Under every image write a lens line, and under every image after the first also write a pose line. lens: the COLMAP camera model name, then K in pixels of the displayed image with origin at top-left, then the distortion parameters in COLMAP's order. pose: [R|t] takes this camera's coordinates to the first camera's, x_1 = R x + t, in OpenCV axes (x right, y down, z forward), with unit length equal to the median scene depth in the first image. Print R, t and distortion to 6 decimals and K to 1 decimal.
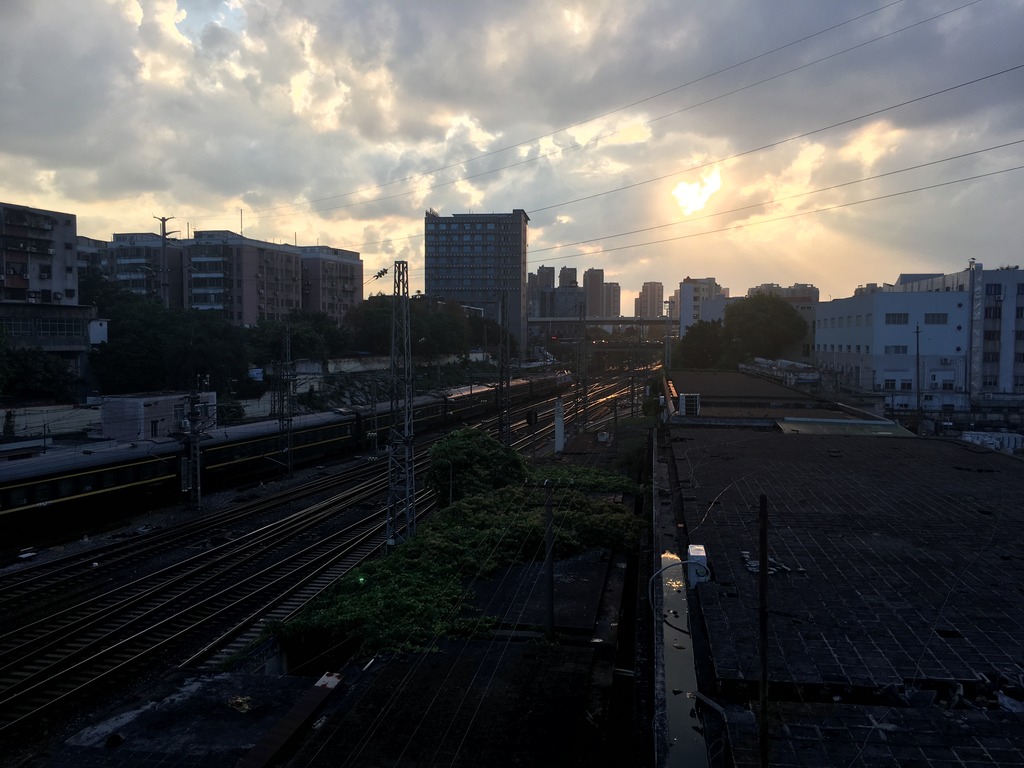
lens RADIAL K [[876.3, 0, 507.7], [0, 876.3, 383.6], [0, 0, 1]] dist [0.097884, -0.134835]
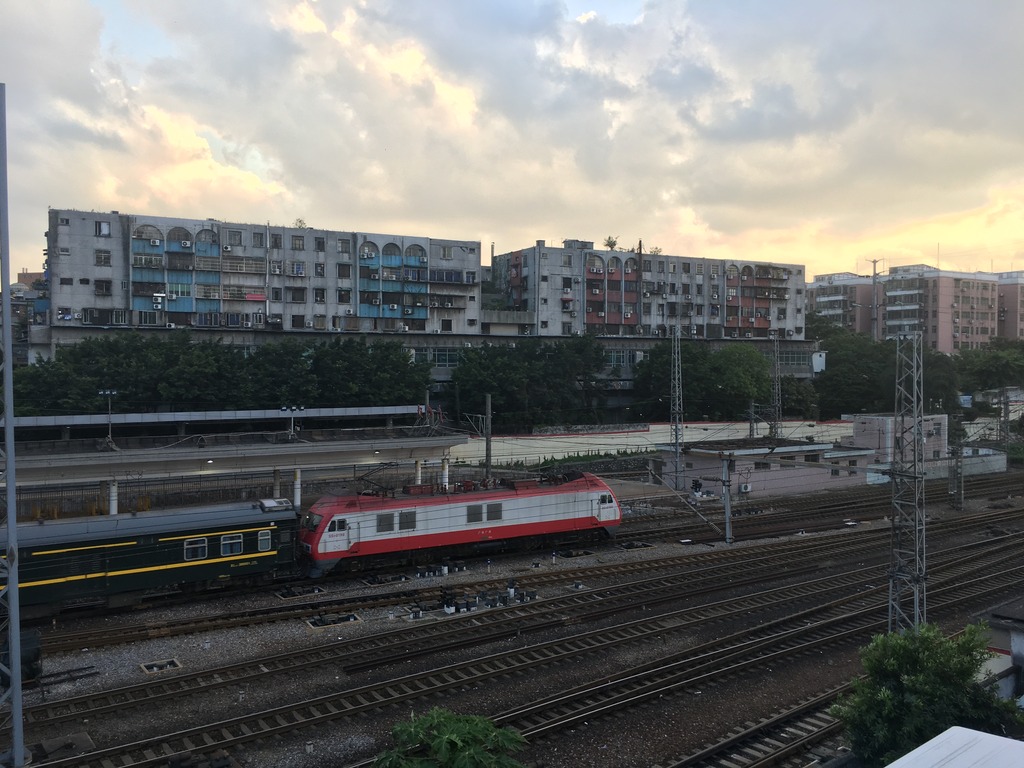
lens RADIAL K [[877.1, 0, 512.0], [0, 877.1, 384.0], [0, 0, 1]] dist [0.086469, -0.072570]
pose [[0.771577, 0.009776, -0.636061, -0.019663], [-0.029923, 0.999333, -0.020938, 0.005960], [0.635432, 0.035188, 0.771355, -0.122588]]
